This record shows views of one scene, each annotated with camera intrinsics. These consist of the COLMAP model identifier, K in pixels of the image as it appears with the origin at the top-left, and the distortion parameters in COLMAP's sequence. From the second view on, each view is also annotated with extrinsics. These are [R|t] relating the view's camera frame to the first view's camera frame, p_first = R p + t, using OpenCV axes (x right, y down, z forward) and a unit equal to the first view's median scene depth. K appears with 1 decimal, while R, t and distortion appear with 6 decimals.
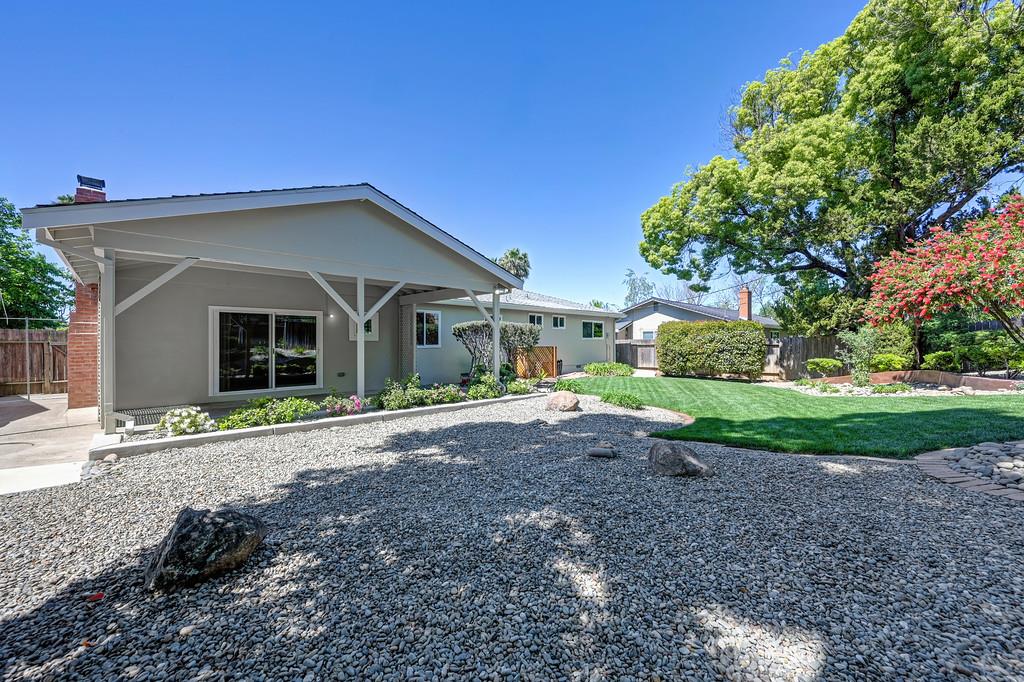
lens RADIAL K [[412.8, 0, 503.5], [0, 412.8, 339.8], [0, 0, 1]] dist [-0.002450, 0.000823]
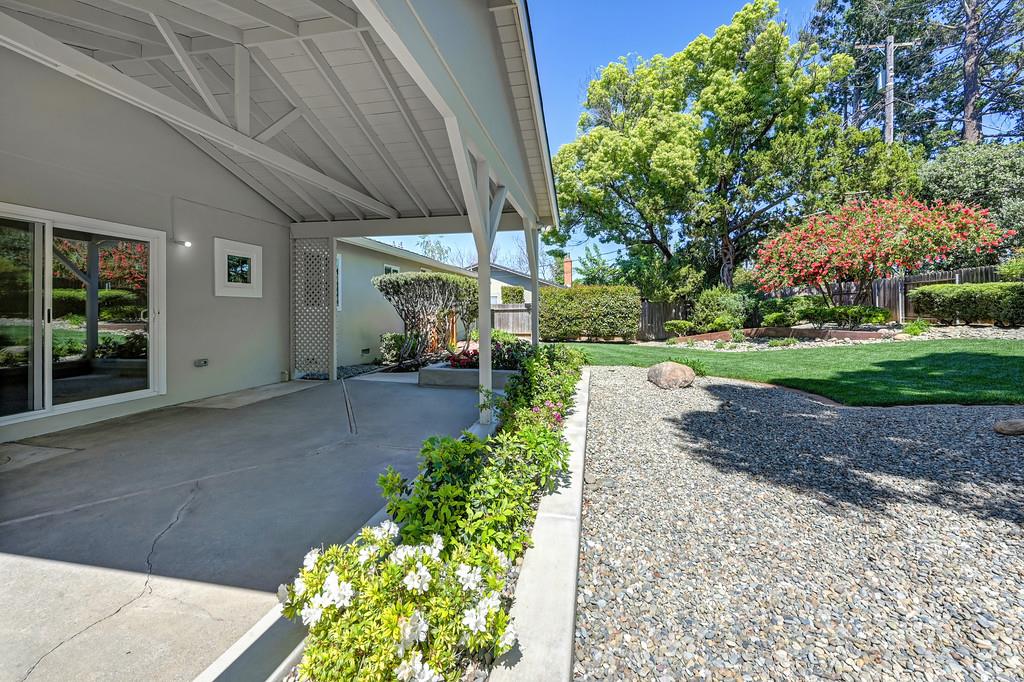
lens RADIAL K [[424.9, 0, 508.7], [0, 424.9, 302.7], [0, 0, 1]] dist [0.003759, -0.000046]
pose [[0.819766, 0.011481, 0.572584, -0.294340], [-0.004698, 0.999900, -0.013323, 0.012919], [-0.572679, 0.008232, 0.819738, 0.272048]]
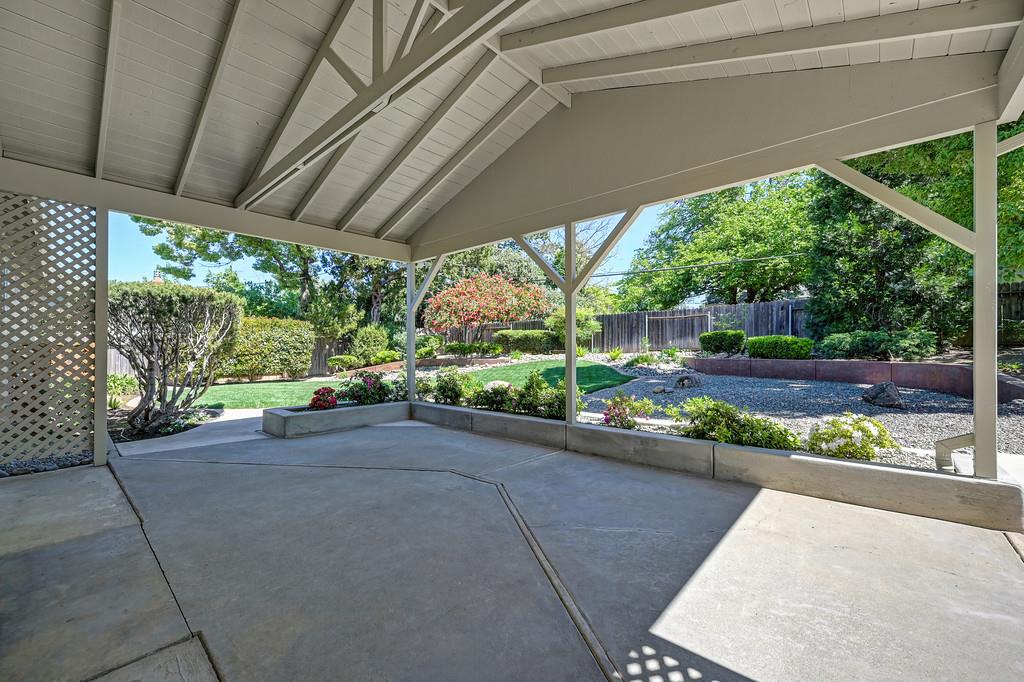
lens RADIAL K [[412.8, 0, 516.1], [0, 412.8, 344.4], [0, 0, 1]] dist [-0.002450, 0.000823]
pose [[-0.076540, 0.008793, 0.997028, -0.473457], [-0.002373, 0.999957, -0.009001, 0.021192], [-0.997064, -0.003055, -0.076516, 0.547228]]
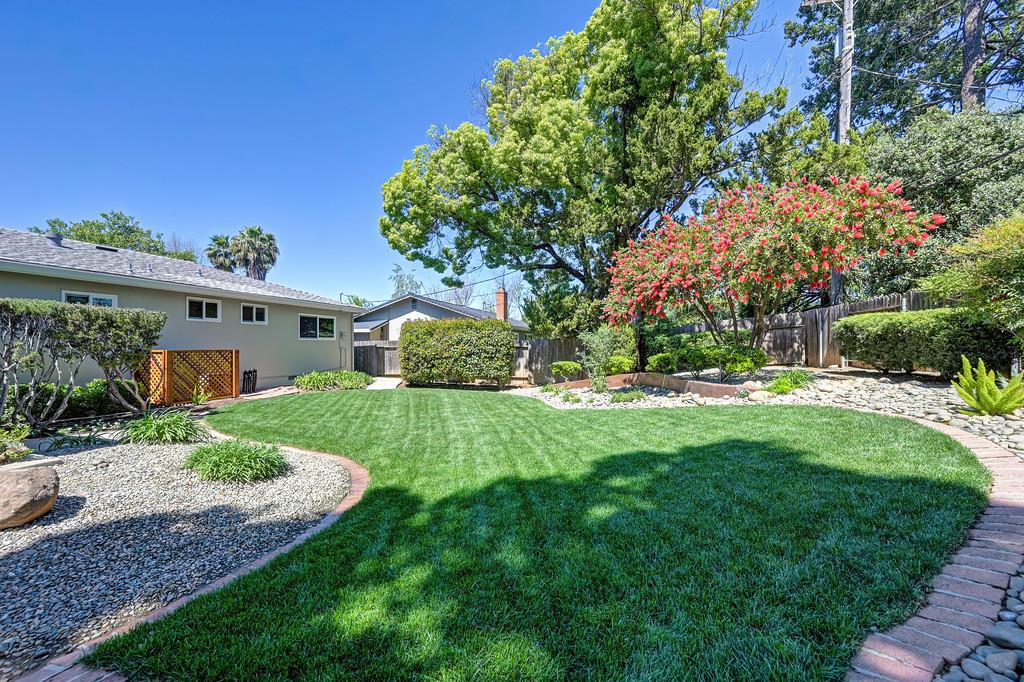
lens RADIAL K [[412.8, 0, 506.1], [0, 412.8, 340.4], [0, 0, 1]] dist [-0.002450, 0.000823]
pose [[0.869354, 0.006995, 0.494140, 0.184526], [-0.004307, 0.999969, -0.006577, 0.003792], [-0.494170, 0.003590, 0.869358, 0.239579]]
